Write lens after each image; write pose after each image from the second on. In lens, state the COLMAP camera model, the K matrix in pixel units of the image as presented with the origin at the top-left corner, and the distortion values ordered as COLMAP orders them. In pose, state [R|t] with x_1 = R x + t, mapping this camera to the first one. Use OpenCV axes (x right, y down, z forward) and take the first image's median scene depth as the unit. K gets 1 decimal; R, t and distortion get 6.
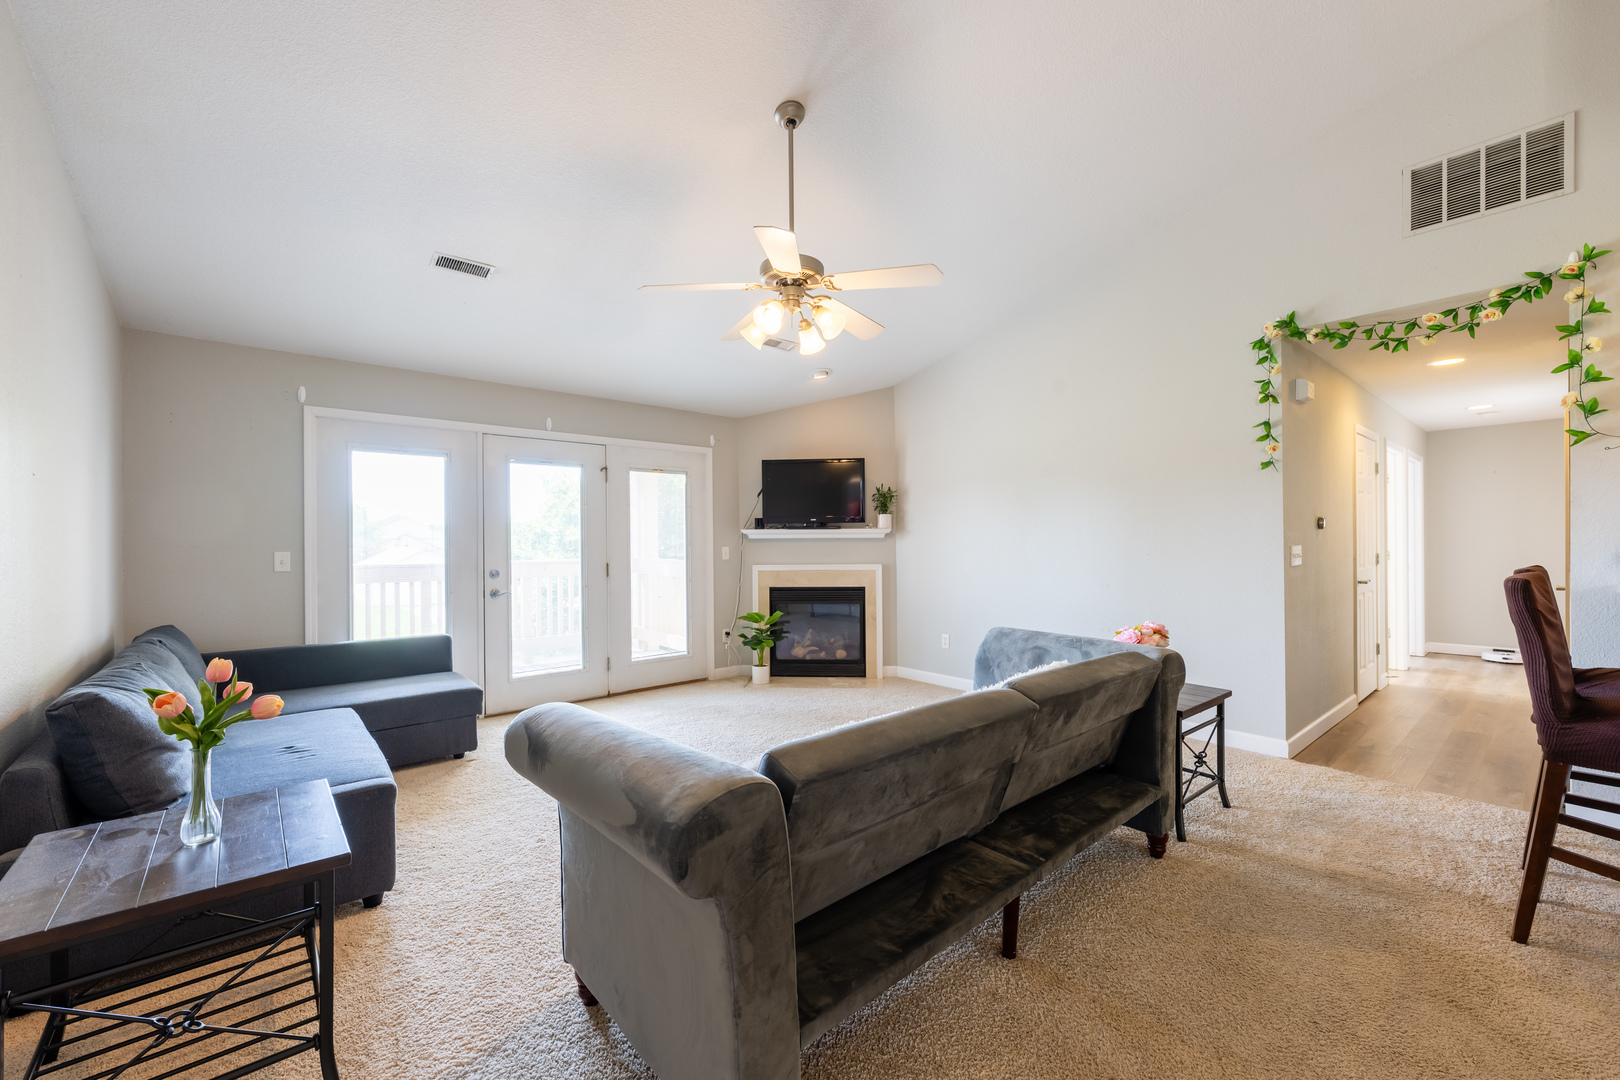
lens RADIAL K [[642.8, 0, 810.0], [0, 642.8, 541.8], [0, 0, 1]] dist [-0.001659, 0.000842]
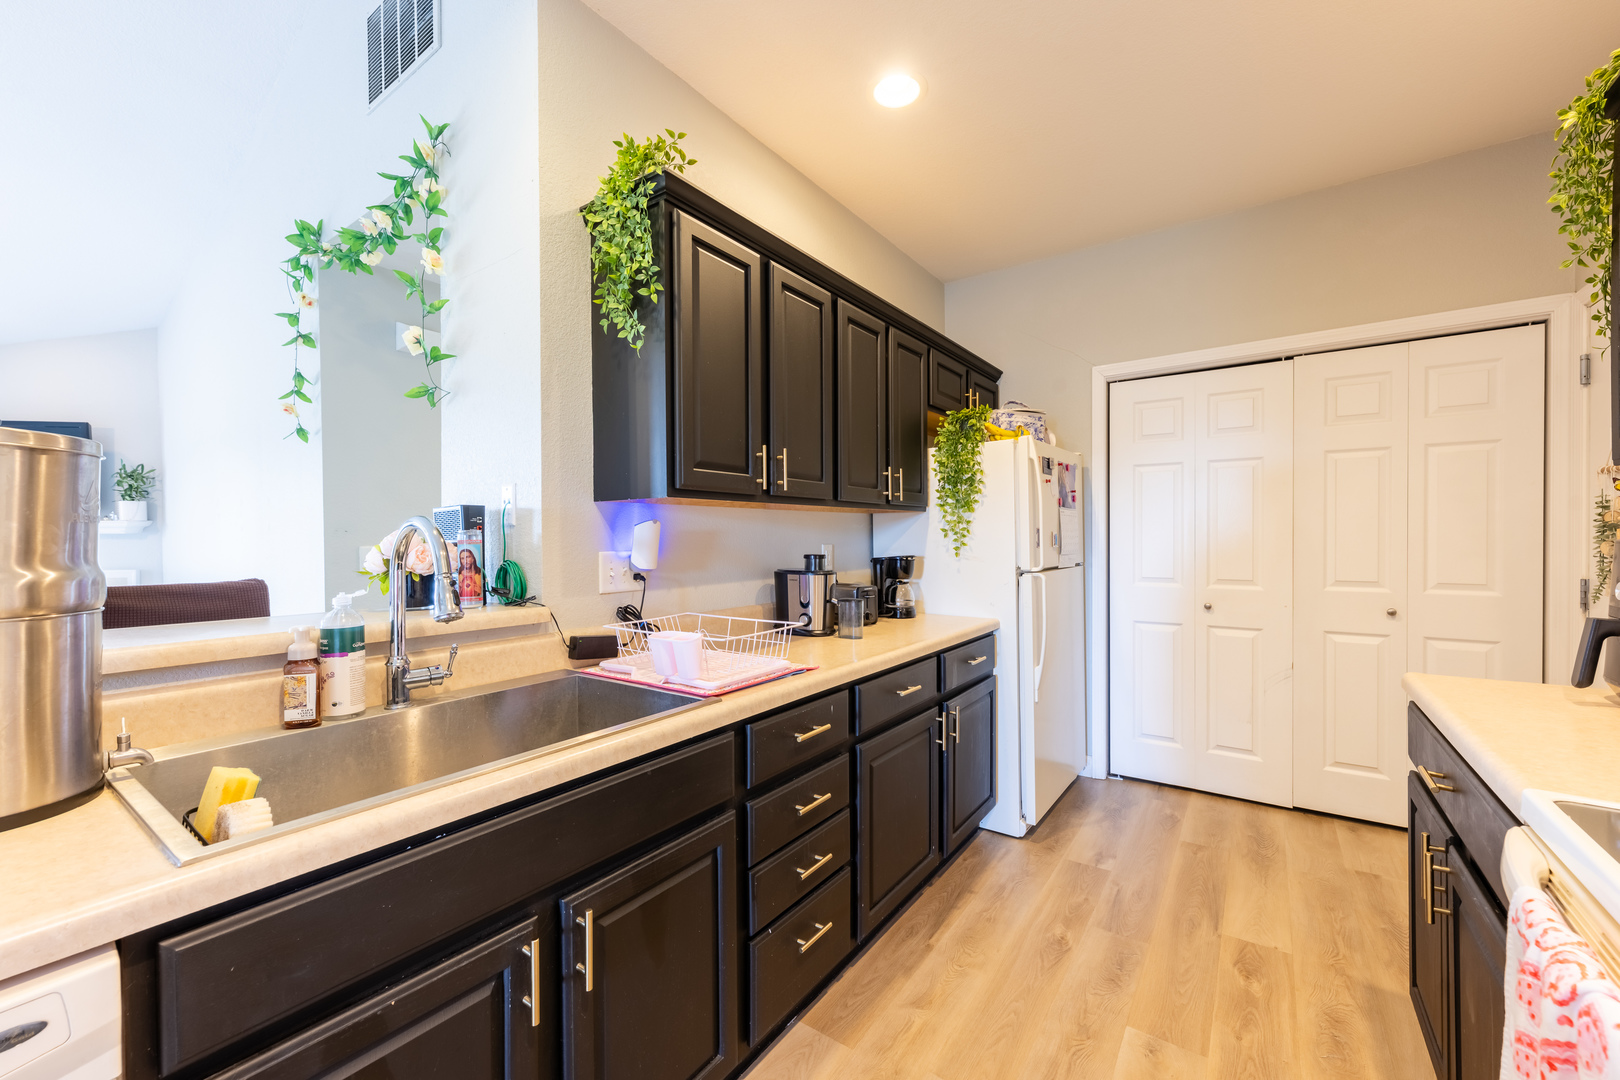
lens RADIAL K [[642.8, 0, 796.8], [0, 642.8, 544.7], [0, 0, 1]] dist [-0.001659, 0.000842]
pose [[0.968923, -0.001738, 0.247355, 1.203912], [-0.000800, 0.999948, 0.010159, -0.003862], [-0.247360, -0.010041, 0.968872, 0.184745]]
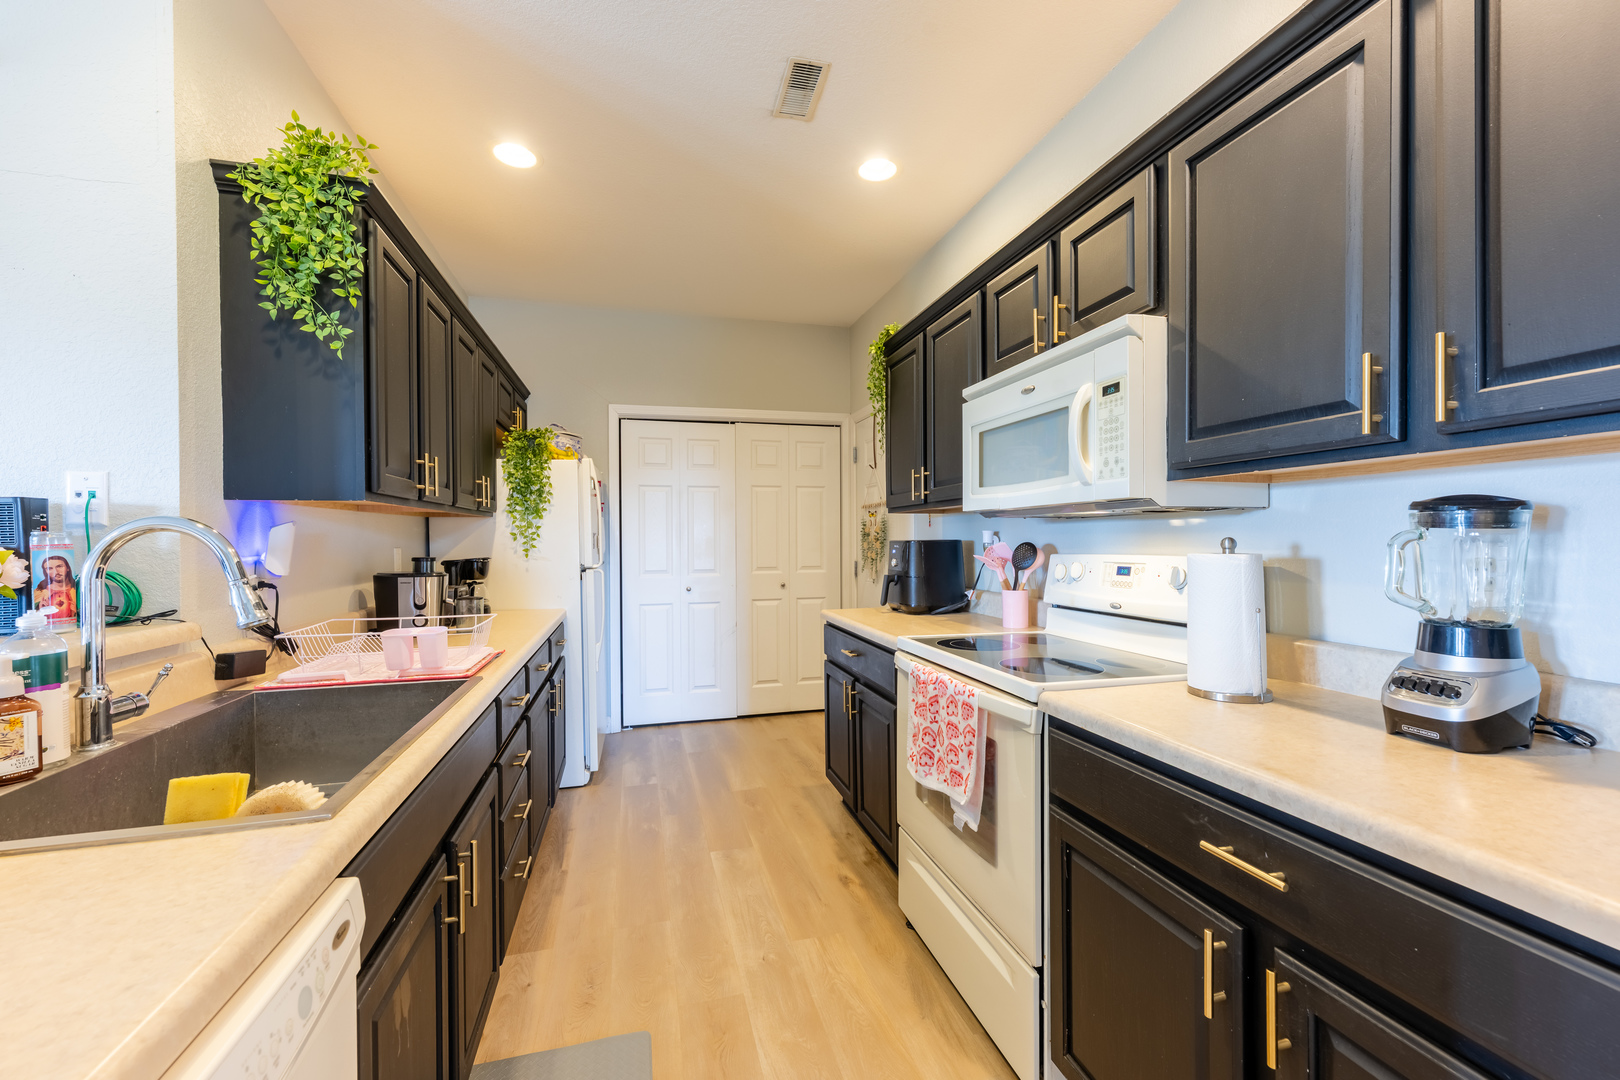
lens RADIAL K [[642.8, 0, 809.2], [0, 642.8, 544.0], [0, 0, 1]] dist [-0.001659, 0.000842]
pose [[0.416955, -0.004880, 0.908914, 0.916174], [0.002848, 0.999988, 0.004062, -0.002531], [-0.908923, 0.000895, 0.416964, 0.165984]]
